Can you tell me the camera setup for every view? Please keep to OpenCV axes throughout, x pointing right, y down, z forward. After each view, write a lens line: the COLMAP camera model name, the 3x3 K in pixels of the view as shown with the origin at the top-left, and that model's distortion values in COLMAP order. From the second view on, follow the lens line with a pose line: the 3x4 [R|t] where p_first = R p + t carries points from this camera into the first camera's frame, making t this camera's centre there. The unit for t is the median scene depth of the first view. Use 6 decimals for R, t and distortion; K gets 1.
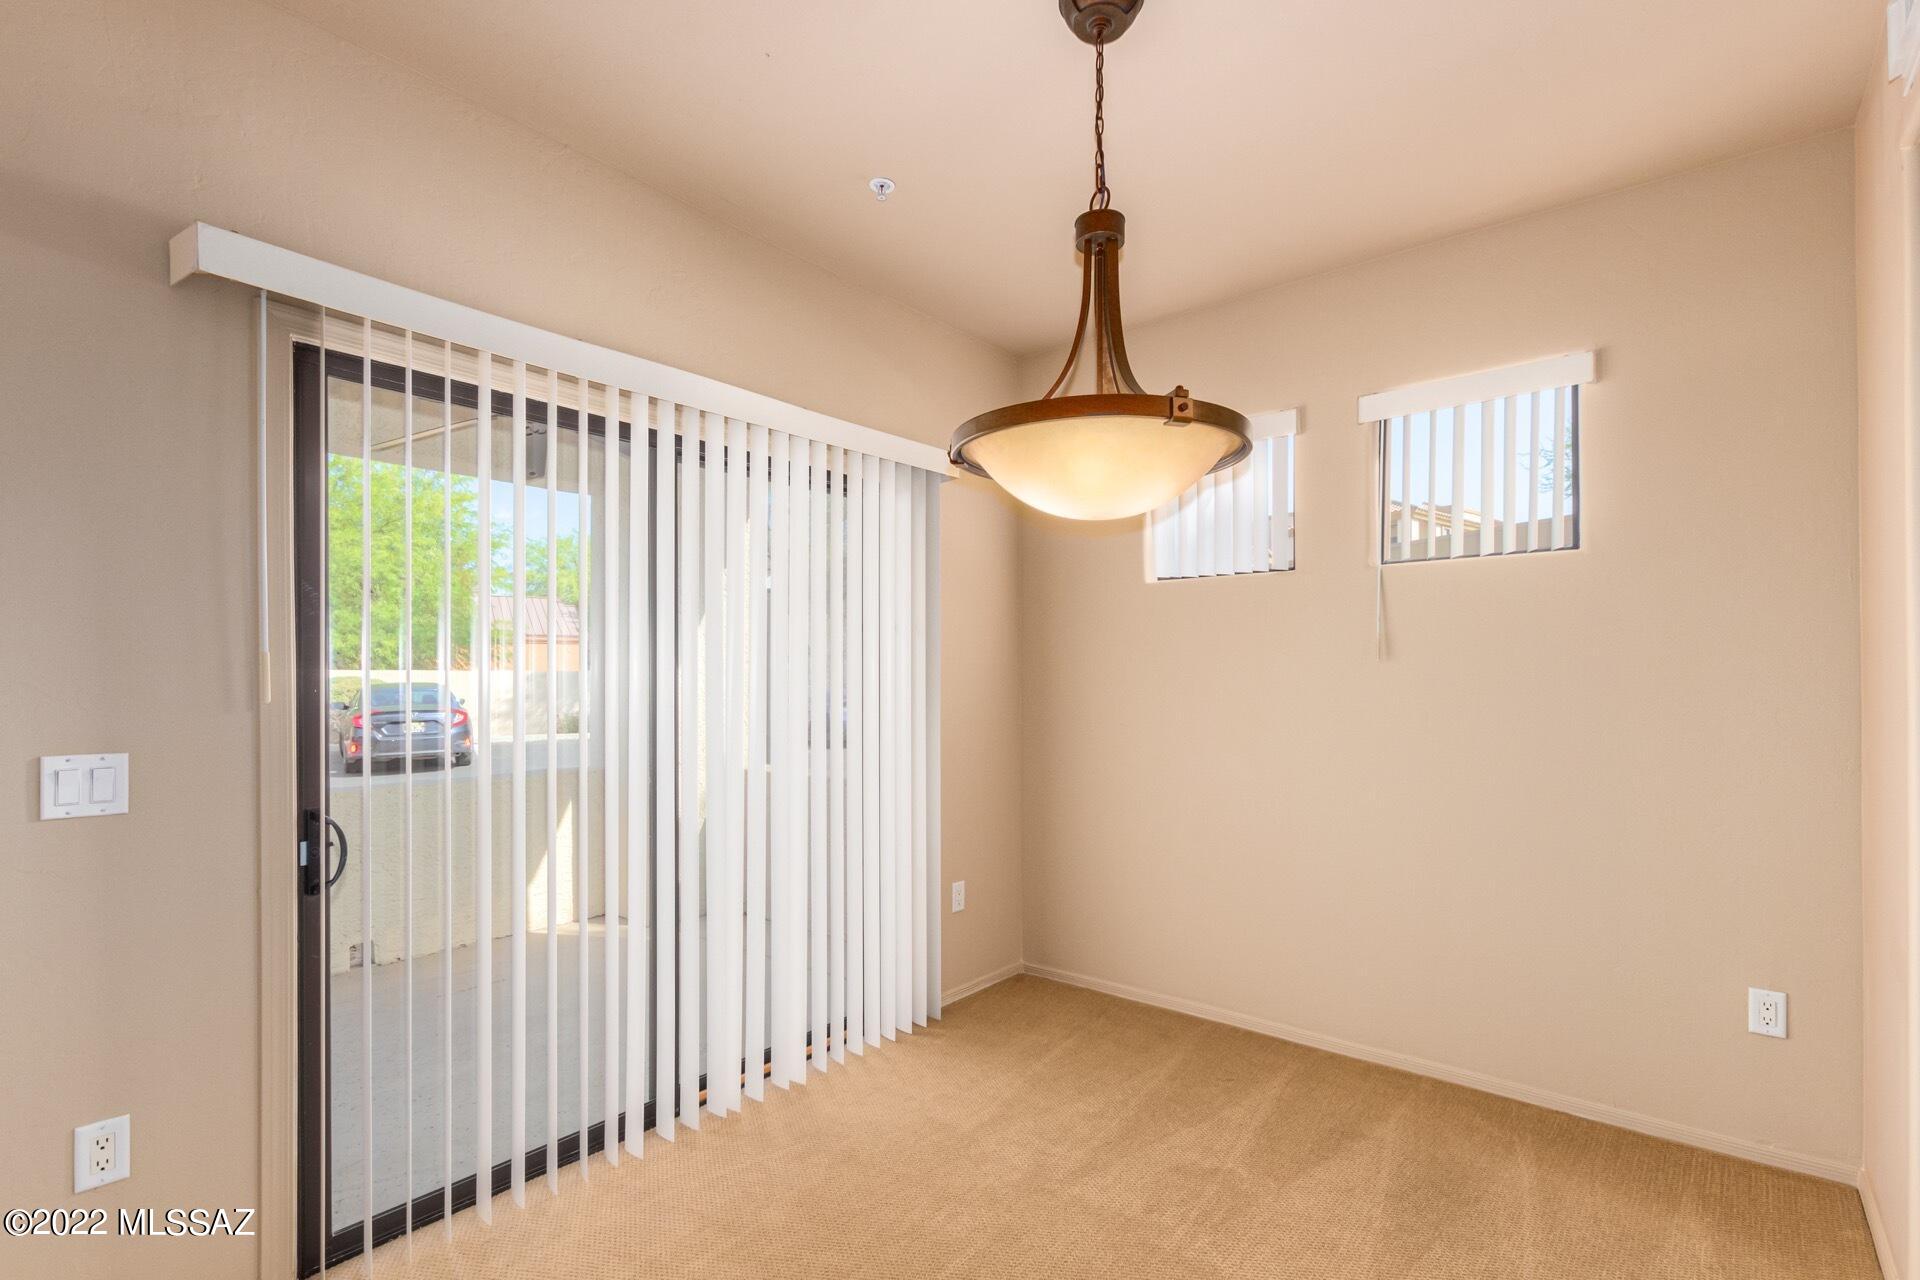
lens RADIAL K [[882.0, 0, 982.5], [0, 882.0, 678.6], [0, 0, 1]] dist [0.023482, 0.000046]
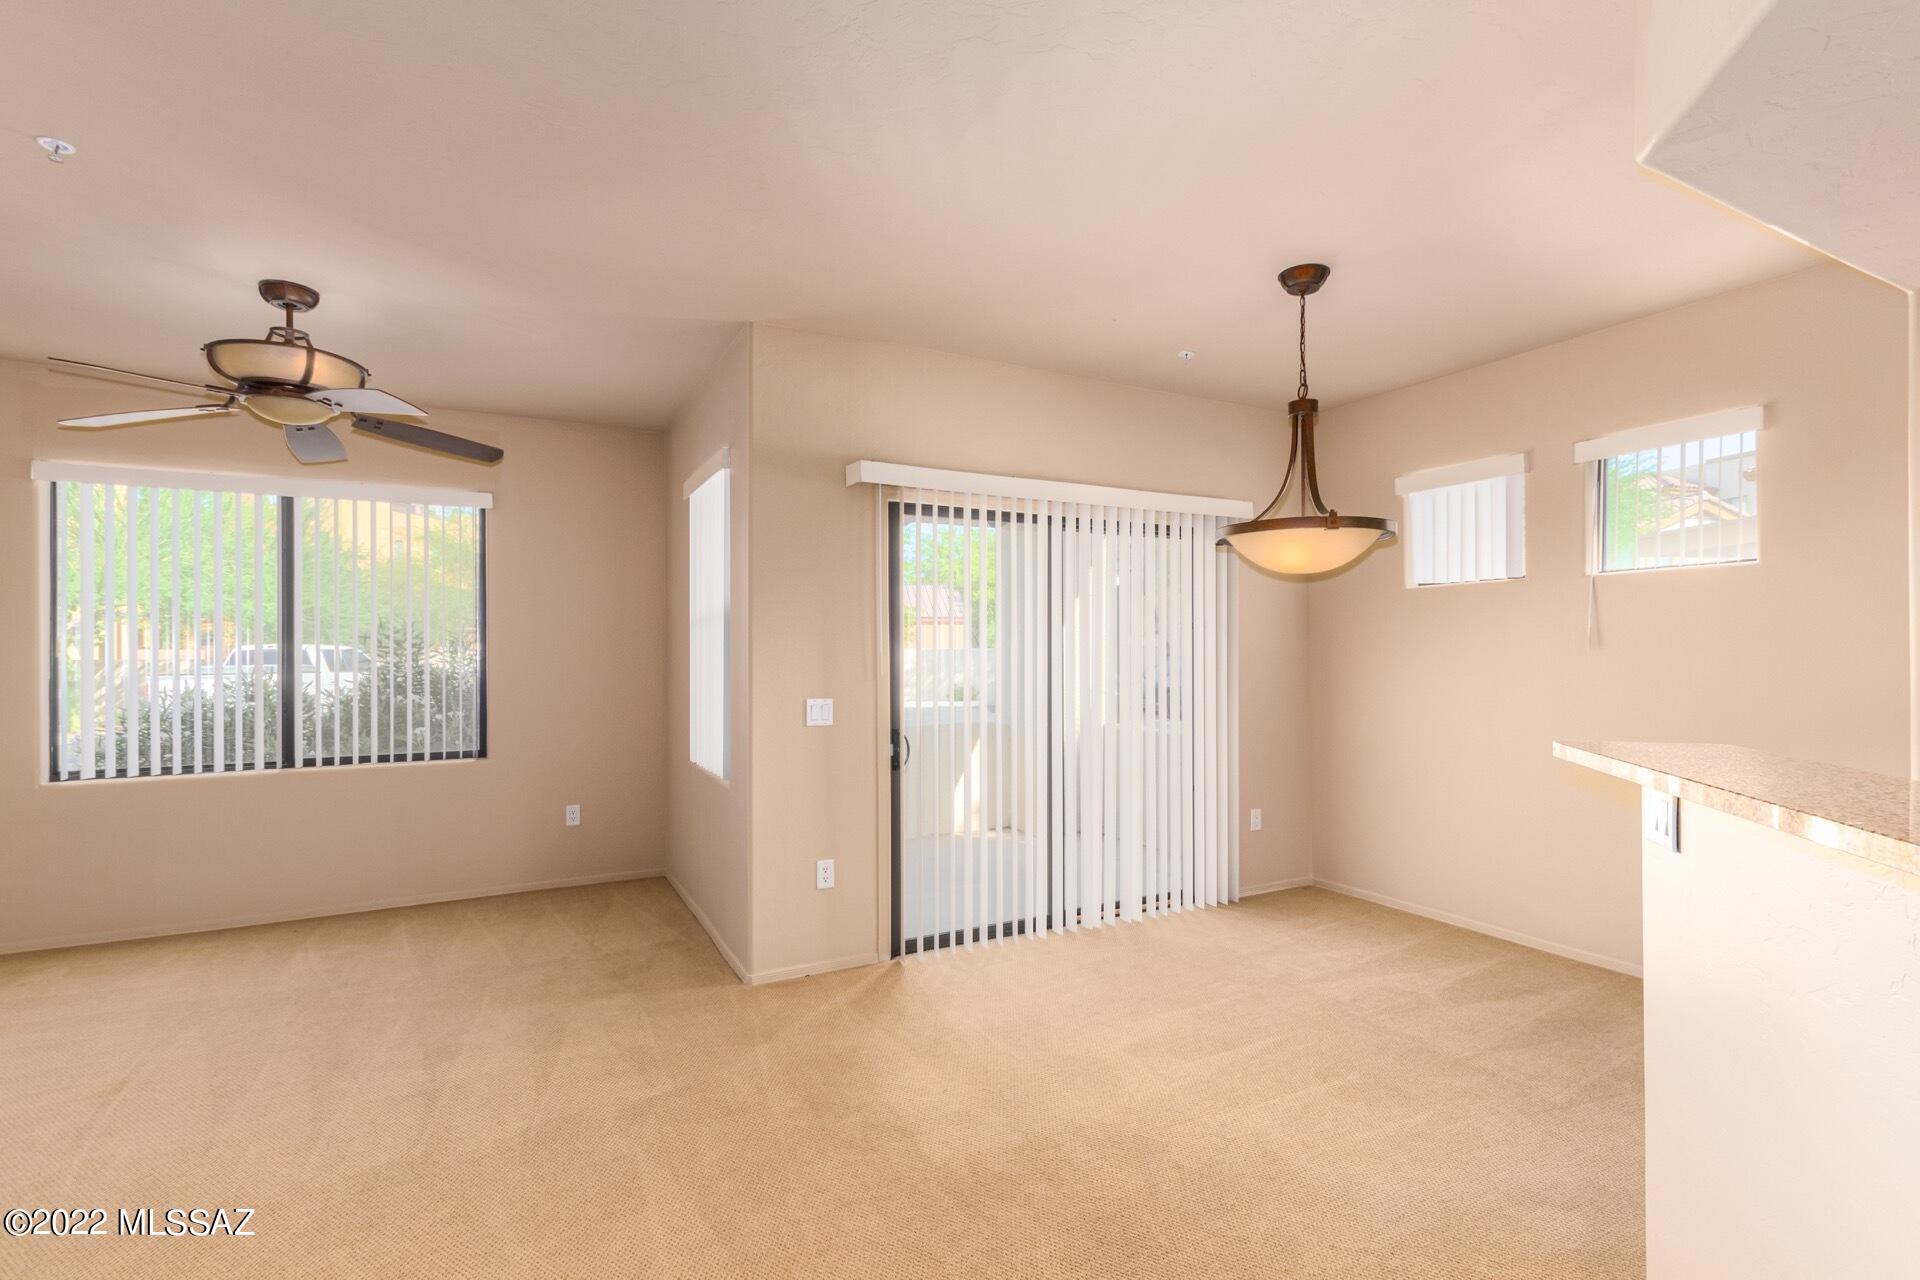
lens RADIAL K [[873.9, 0, 952.5], [0, 873.9, 655.3], [0, 0, 1]] dist [0.002817, 0.000137]
pose [[0.910662, 0.000654, -0.413152, 0.137206], [0.003046, 0.999961, 0.008296, -0.026750], [0.413141, -0.008814, 0.910624, -0.552931]]
